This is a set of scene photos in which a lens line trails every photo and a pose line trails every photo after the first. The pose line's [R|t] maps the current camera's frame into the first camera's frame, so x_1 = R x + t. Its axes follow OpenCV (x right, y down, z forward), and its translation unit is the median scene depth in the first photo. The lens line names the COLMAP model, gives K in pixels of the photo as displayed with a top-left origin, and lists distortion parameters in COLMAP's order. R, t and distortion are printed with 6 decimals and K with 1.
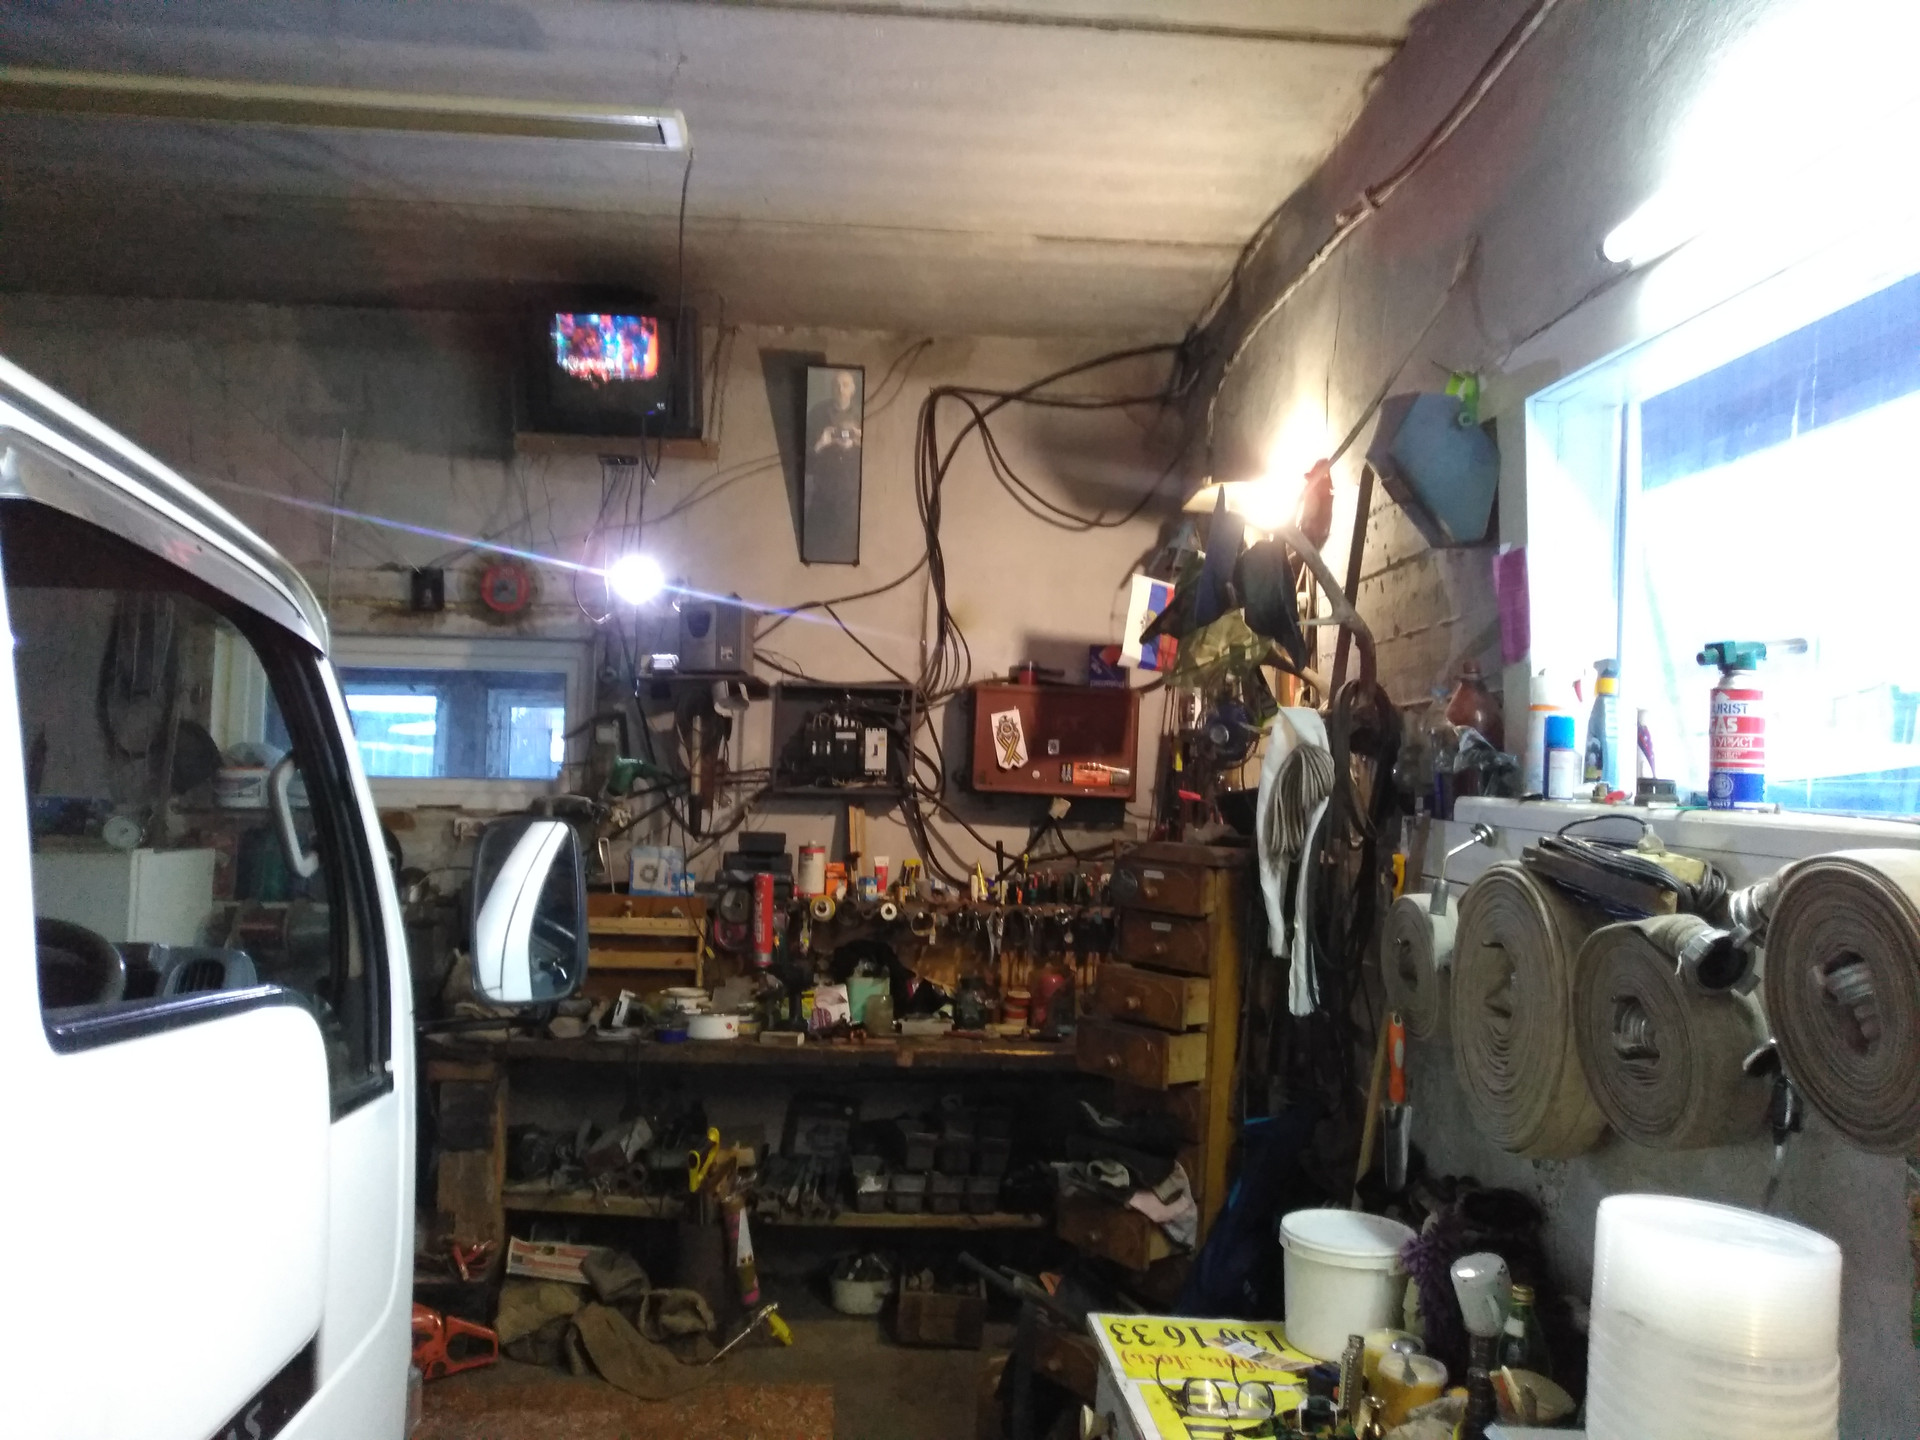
lens RADIAL K [[1377.6, 0, 960.0], [0, 1377.6, 720.0], [0, 0, 1]] dist [0.079112, -0.115114]
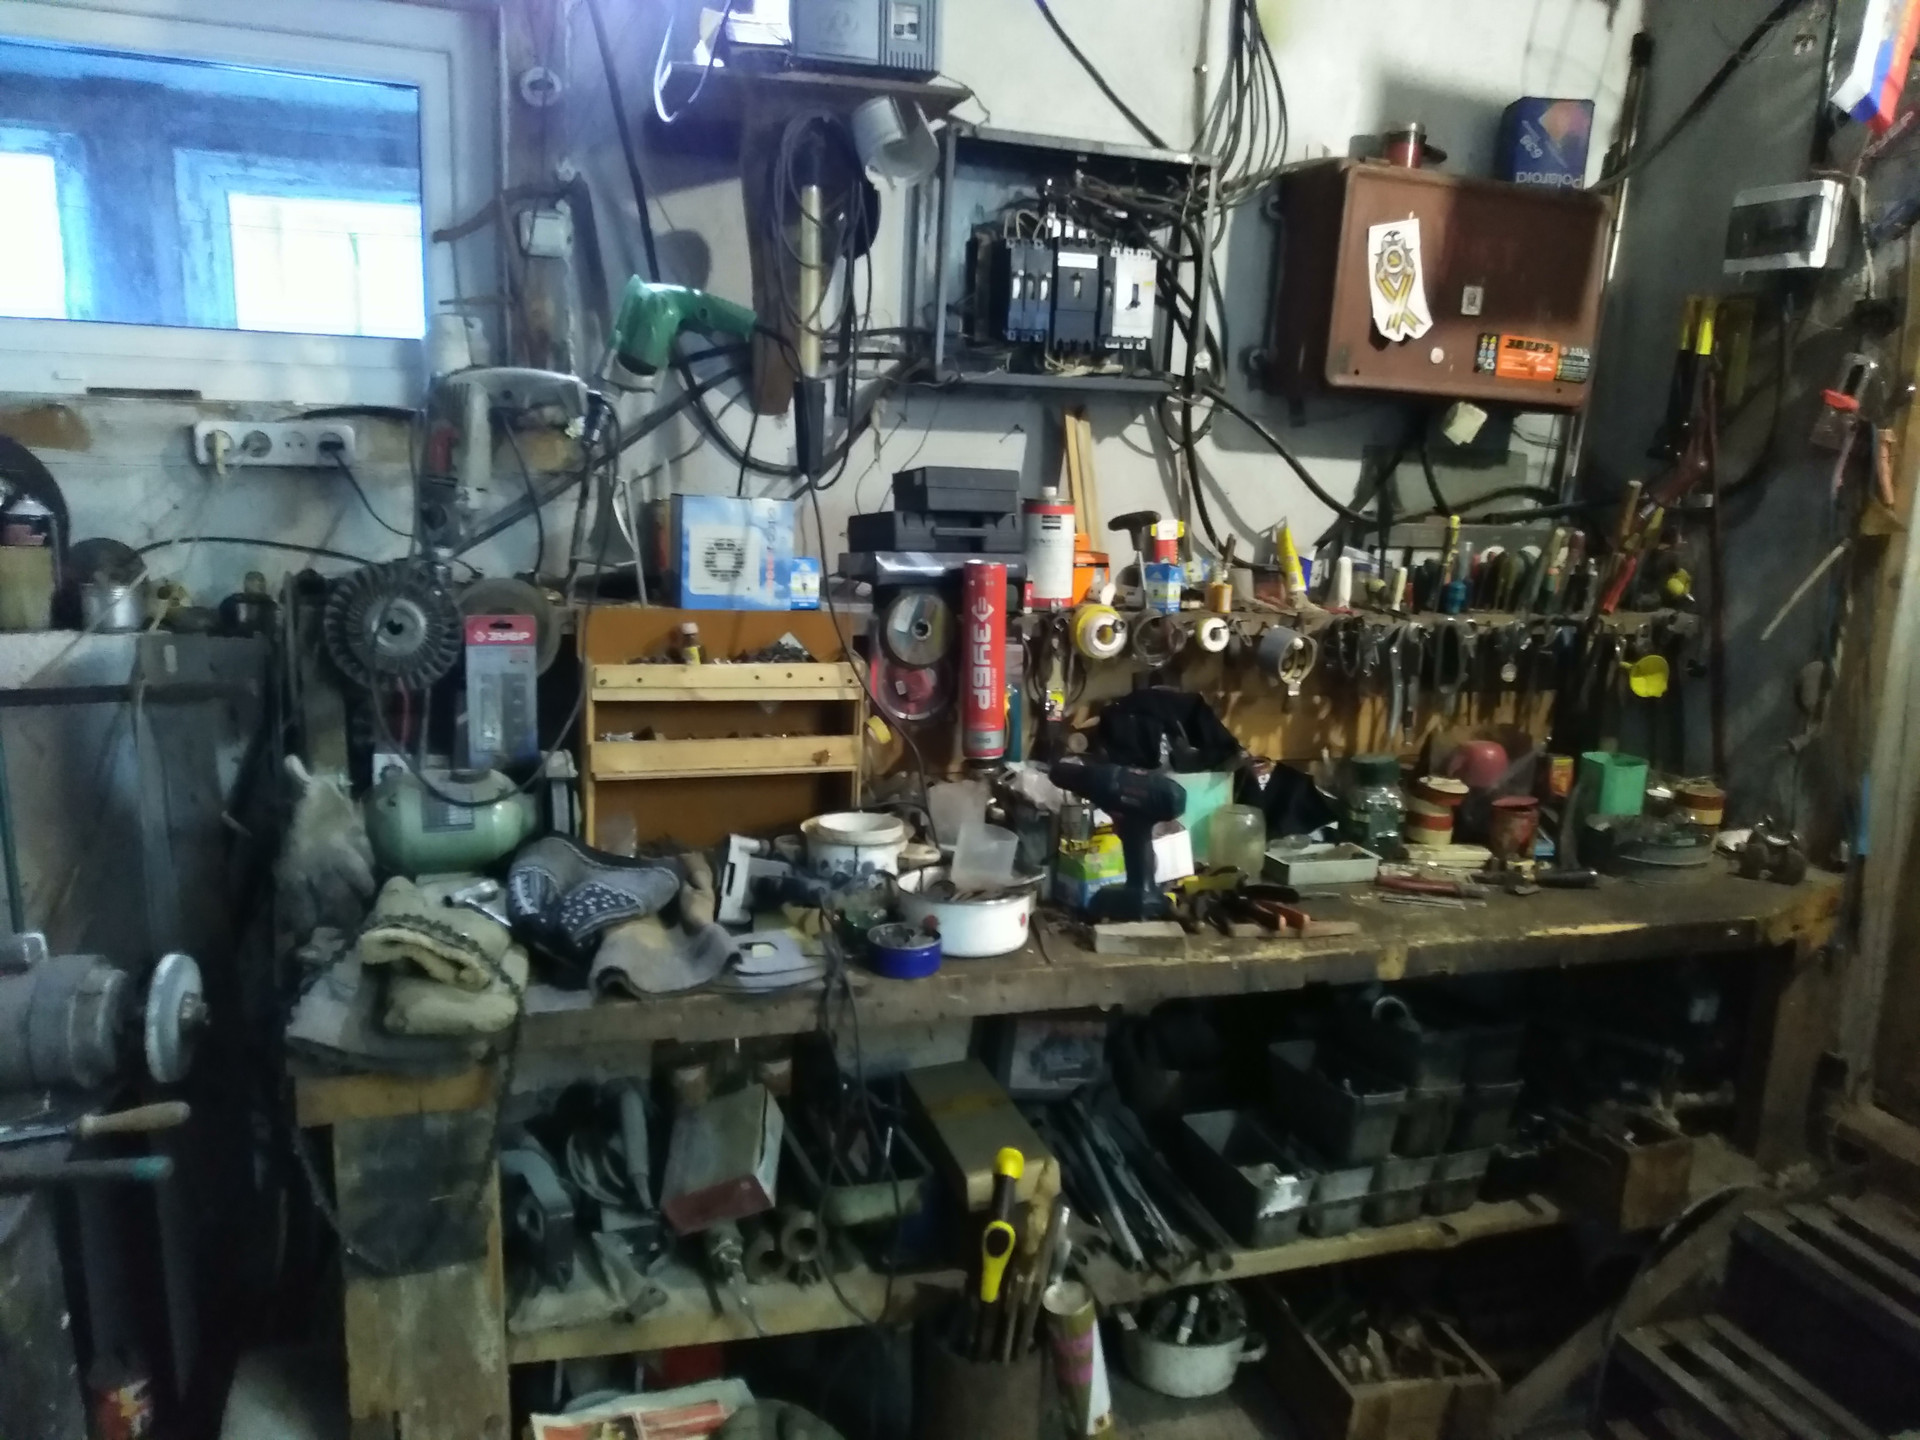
lens RADIAL K [[1377.6, 0, 960.0], [0, 1377.6, 720.0], [0, 0, 1]] dist [0.079112, -0.115114]
pose [[0.966974, -0.036701, 0.252218, -0.252246], [-0.030945, 0.965351, 0.259113, 0.041959], [-0.252988, -0.258360, 0.932334, 0.532297]]
